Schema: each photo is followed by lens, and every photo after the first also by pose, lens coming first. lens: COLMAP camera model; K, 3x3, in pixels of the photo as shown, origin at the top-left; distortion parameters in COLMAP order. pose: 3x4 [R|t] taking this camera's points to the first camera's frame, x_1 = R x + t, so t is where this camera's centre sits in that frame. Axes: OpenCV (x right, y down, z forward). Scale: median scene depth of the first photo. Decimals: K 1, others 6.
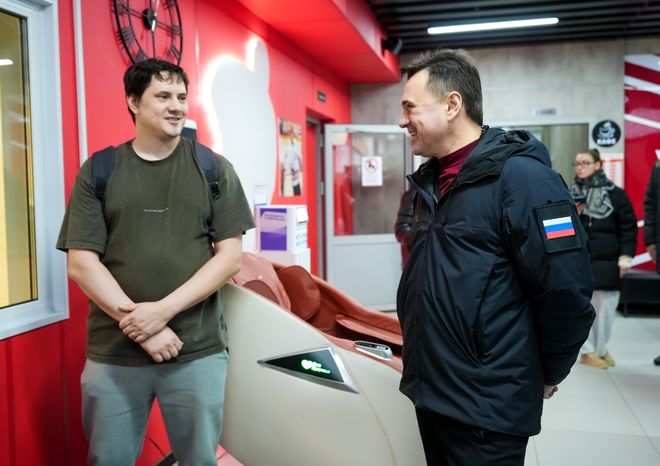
lens RADIAL K [[607.1, 0, 315.9], [0, 607.1, 225.7], [0, 0, 1]] dist [0.035737, 0.000000]
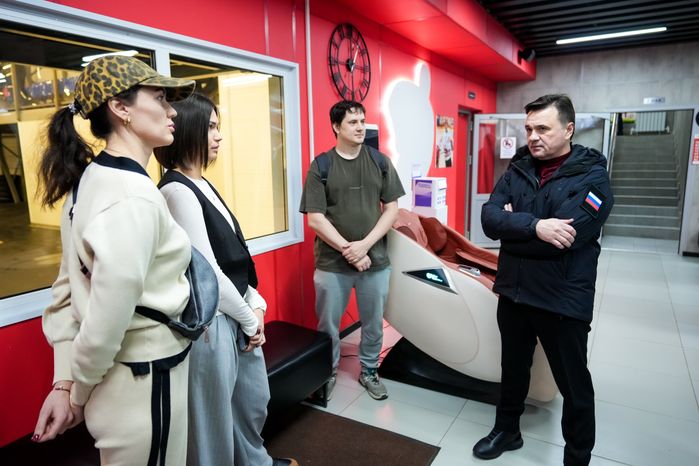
lens RADIAL K [[474.1, 0, 350.7], [0, 474.1, 233.8], [0, 0, 1]] dist [-0.005568, 0.002151]
pose [[0.956075, 0.052792, -0.288328, 0.117951], [-0.016071, 0.991609, 0.128271, -0.047300], [0.292680, -0.118003, 0.948901, -0.259629]]
